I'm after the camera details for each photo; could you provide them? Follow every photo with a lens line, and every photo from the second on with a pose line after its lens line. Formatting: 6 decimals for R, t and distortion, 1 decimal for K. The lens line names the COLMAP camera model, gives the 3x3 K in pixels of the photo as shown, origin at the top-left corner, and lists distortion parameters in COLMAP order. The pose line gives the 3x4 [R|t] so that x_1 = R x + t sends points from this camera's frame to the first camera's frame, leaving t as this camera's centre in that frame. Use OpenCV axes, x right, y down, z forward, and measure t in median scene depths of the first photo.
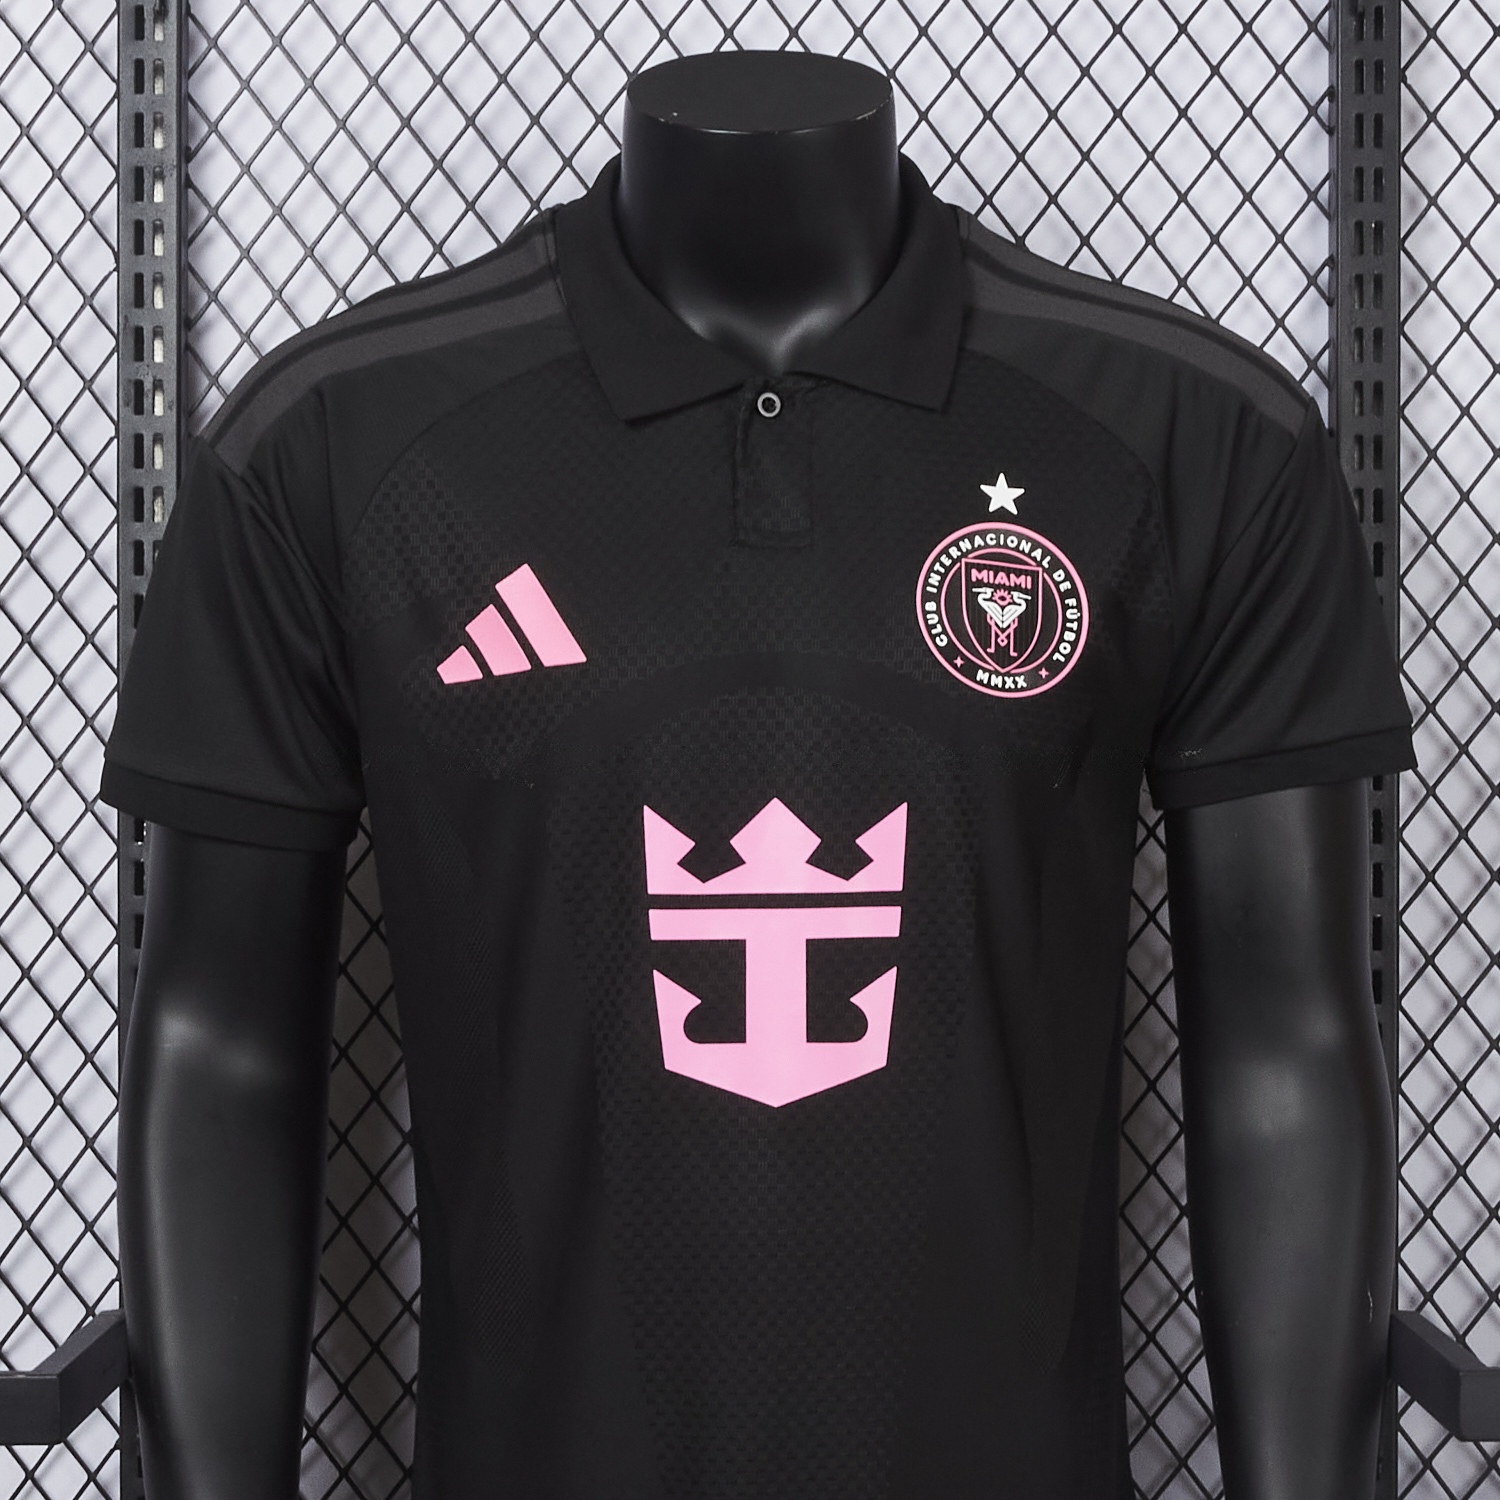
lens RADIAL K [[2628.1, 0, 750.0], [0, 2628.1, 750.0], [0, 0, 1]] dist [-0.049086, -0.127150]
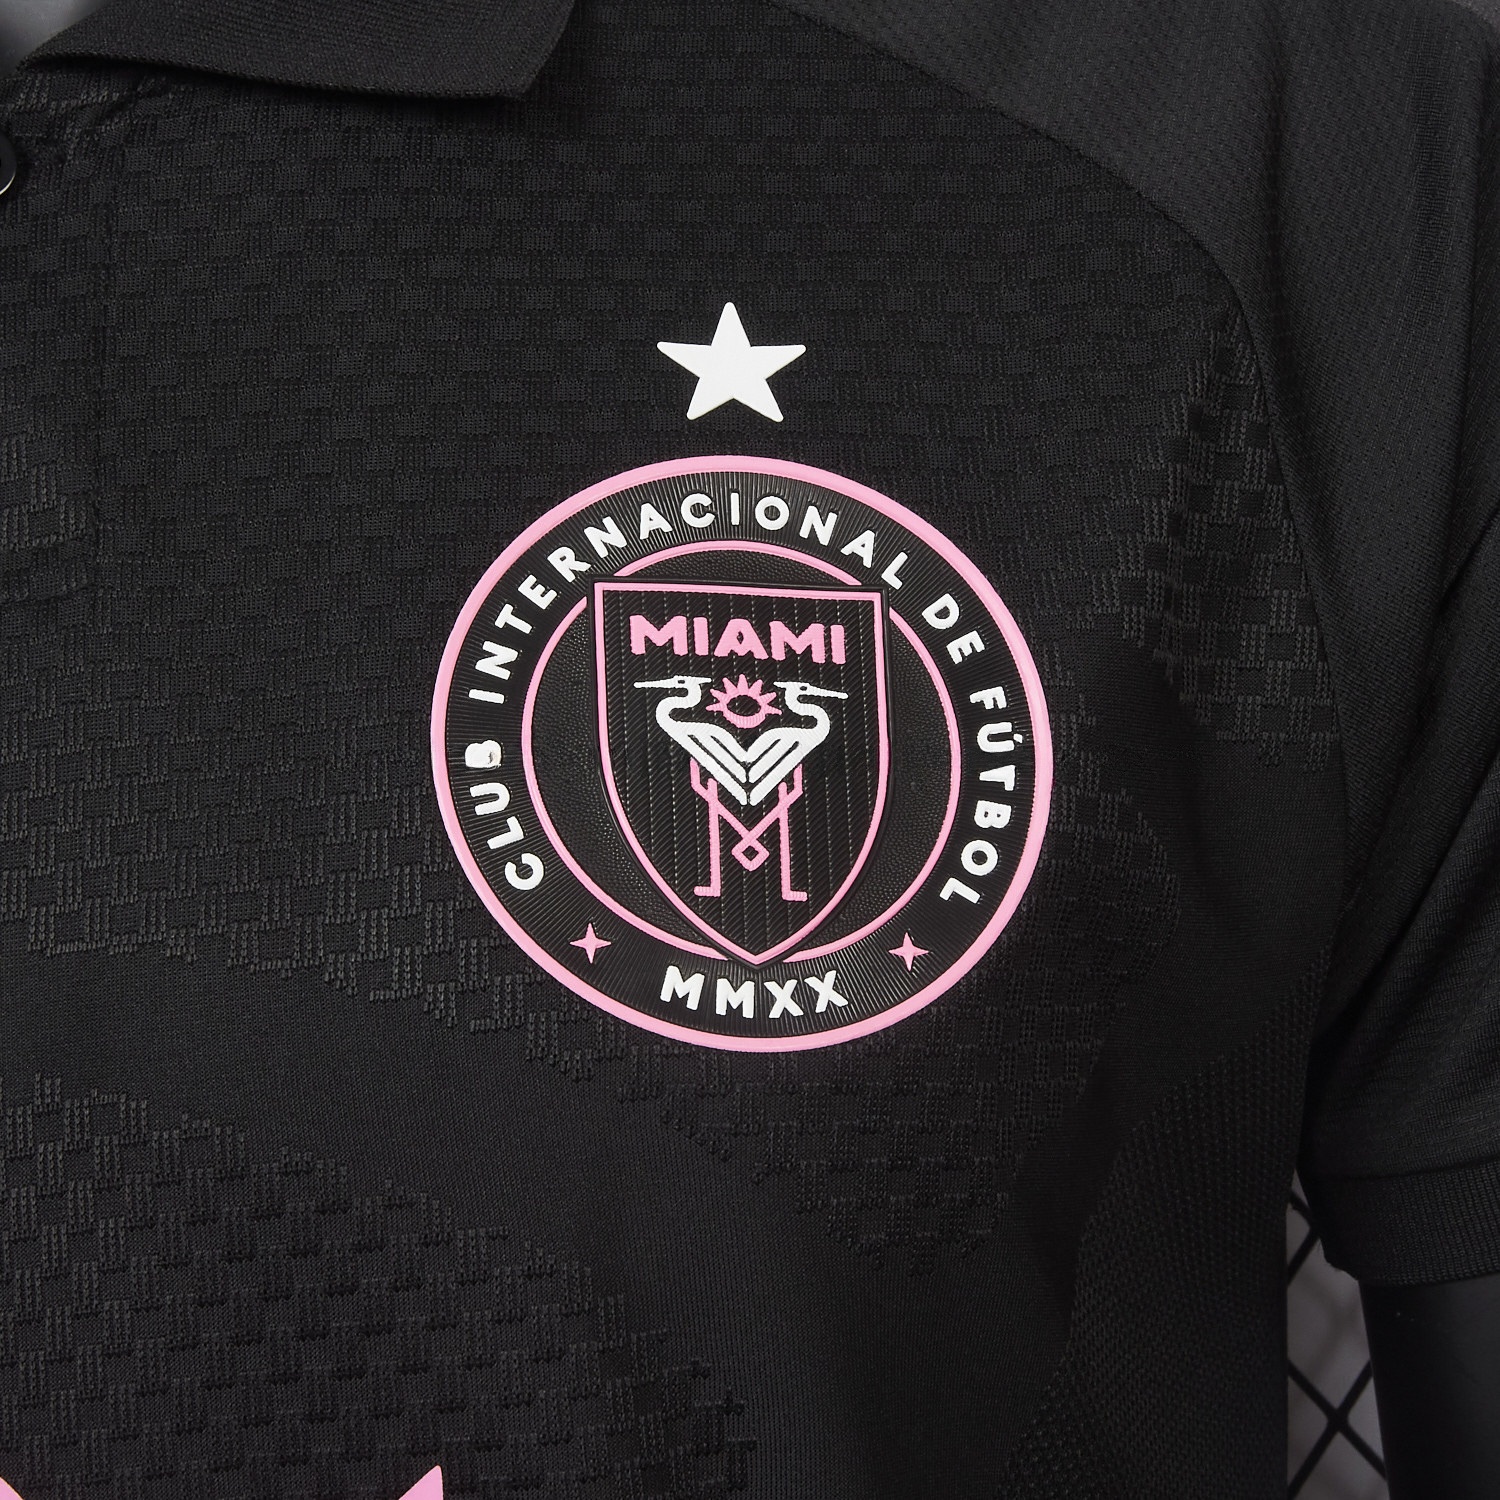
lens RADIAL K [[2356.4, 0, 750.0], [0, 2356.4, 750.0], [0, 0, 1]] dist [-0.051258, -0.094880]
pose [[0.993730, -0.089553, -0.066935, 0.113161], [0.084819, 0.993899, -0.070505, -0.034327], [0.072840, 0.064385, 0.995263, 0.738486]]
